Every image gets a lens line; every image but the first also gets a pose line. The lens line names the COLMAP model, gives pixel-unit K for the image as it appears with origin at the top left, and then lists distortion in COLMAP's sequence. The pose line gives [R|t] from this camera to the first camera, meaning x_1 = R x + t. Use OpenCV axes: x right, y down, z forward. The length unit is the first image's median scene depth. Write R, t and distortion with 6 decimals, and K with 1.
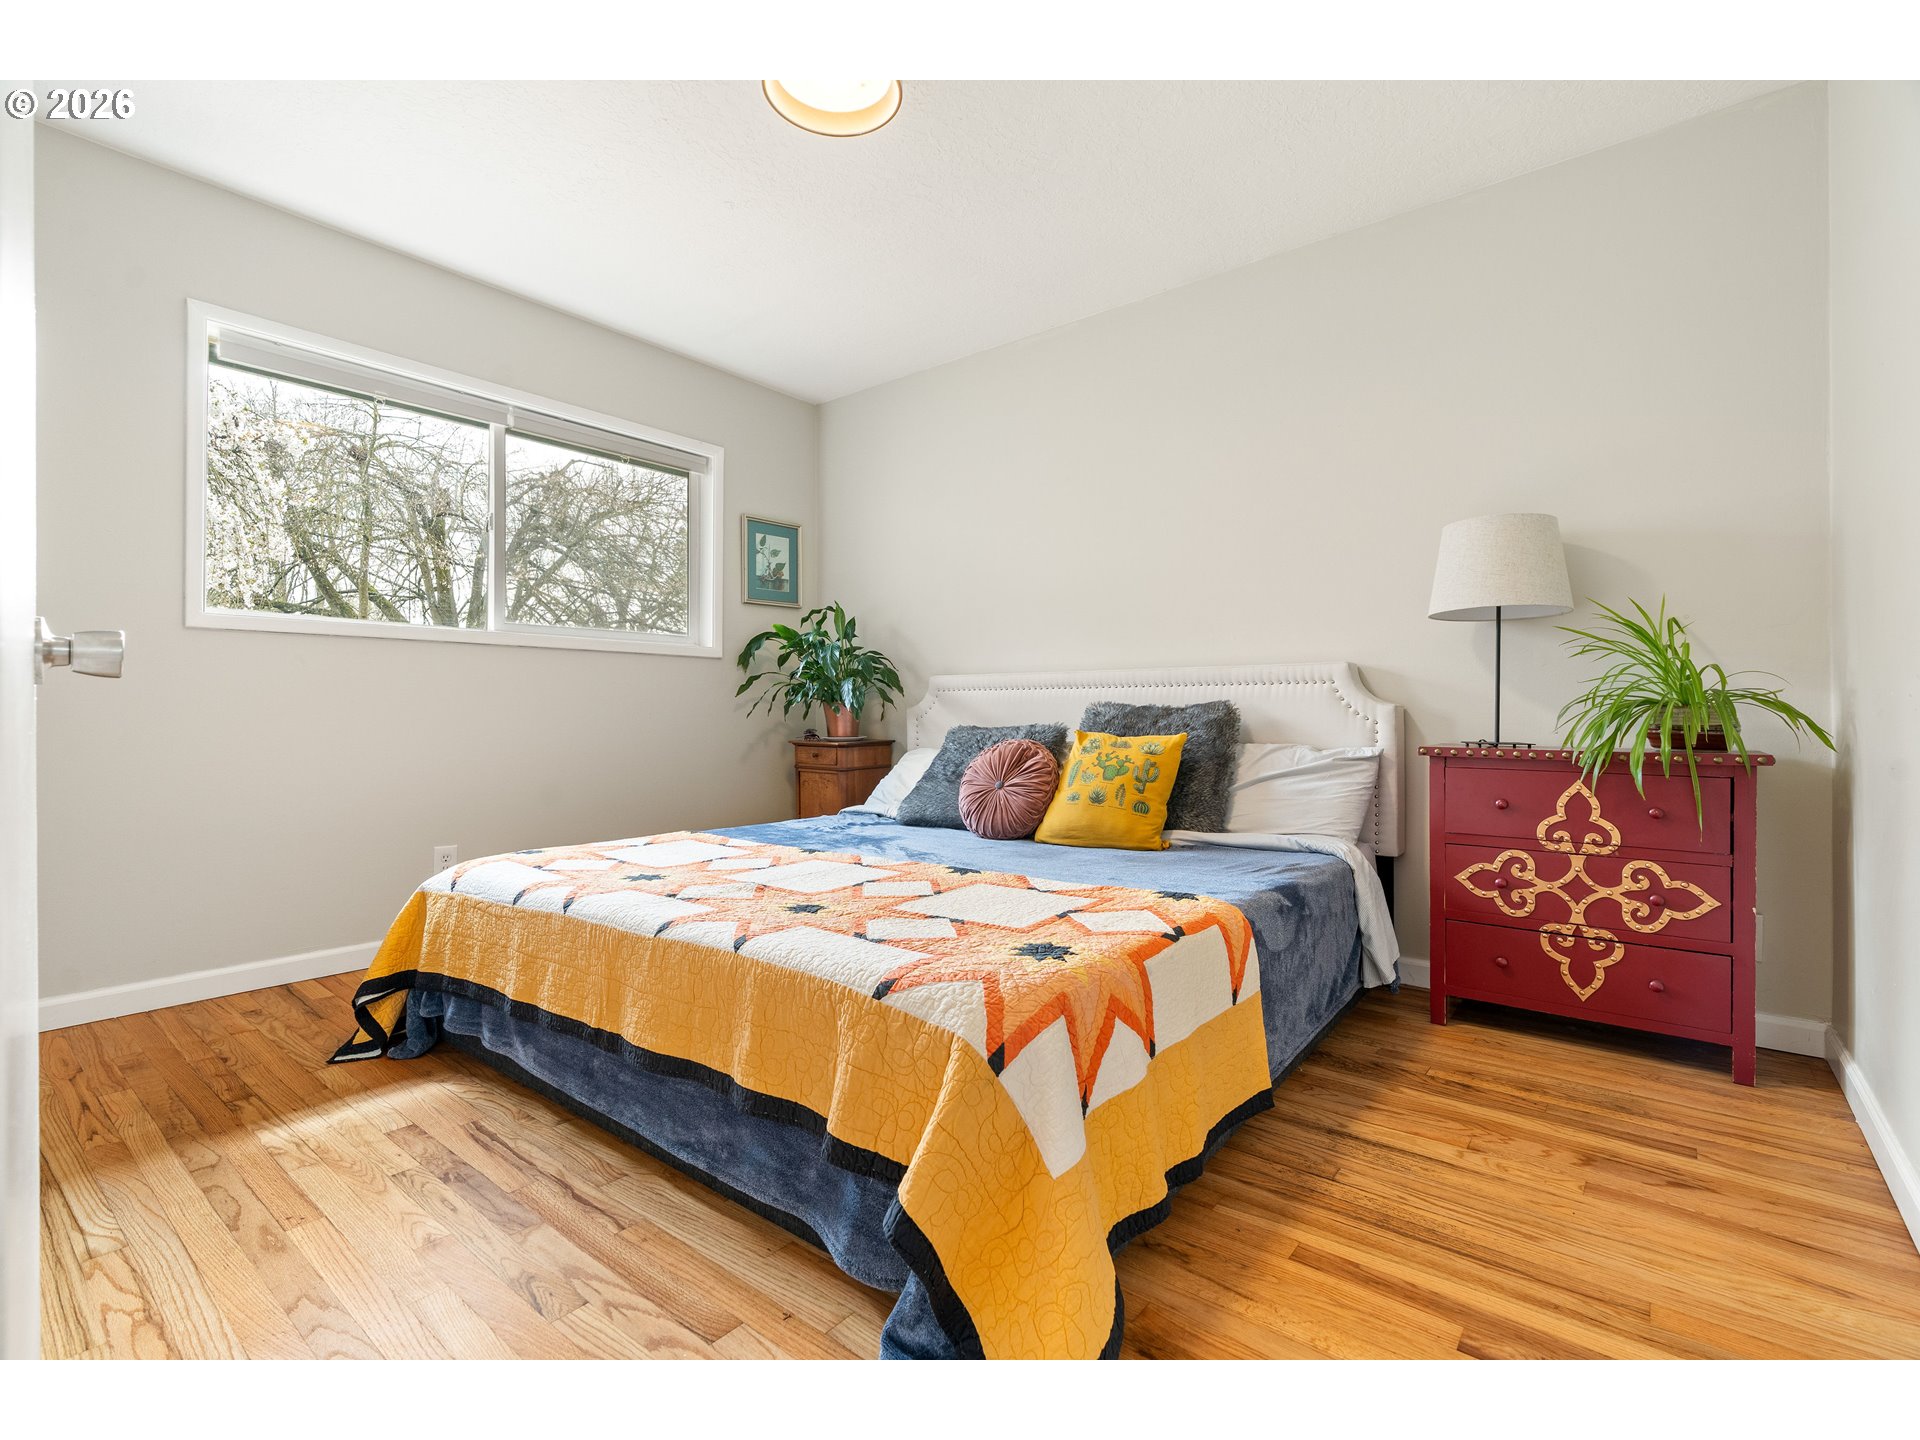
lens RADIAL K [[864.6, 0, 966.6], [0, 864.6, 721.1], [0, 0, 1]] dist [-0.003429, 0.000083]
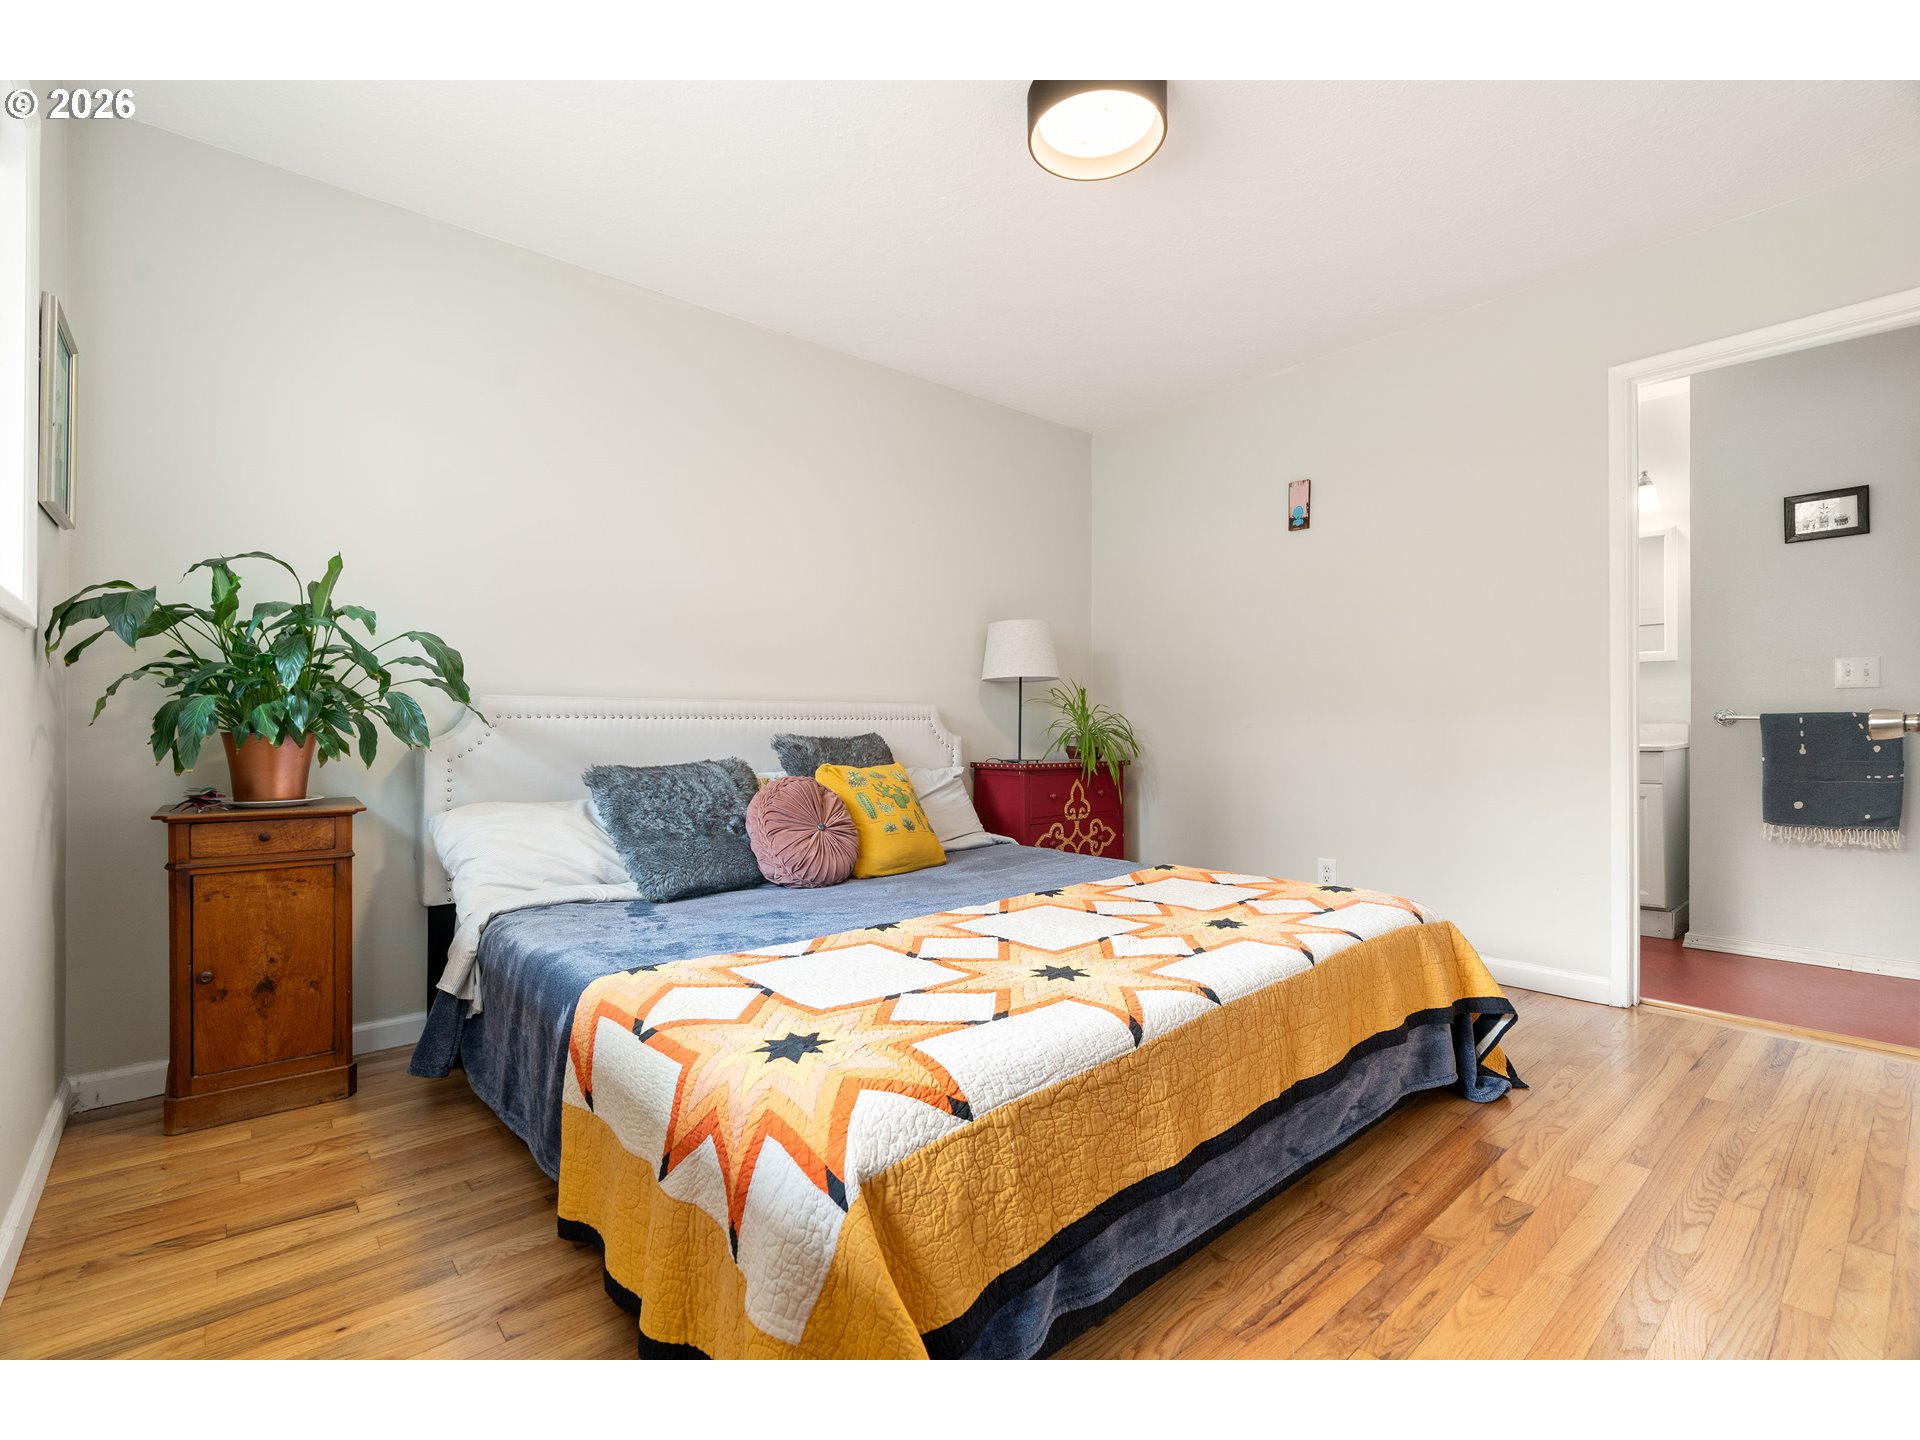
lens RADIAL K [[864.6, 0, 966.6], [0, 864.6, 721.1], [0, 0, 1]] dist [-0.003429, 0.000083]
pose [[0.179896, 0.008535, 0.983649, -1.099236], [0.012794, 0.999857, -0.011015, -0.034384], [-0.983602, 0.014566, 0.179762, 0.901096]]
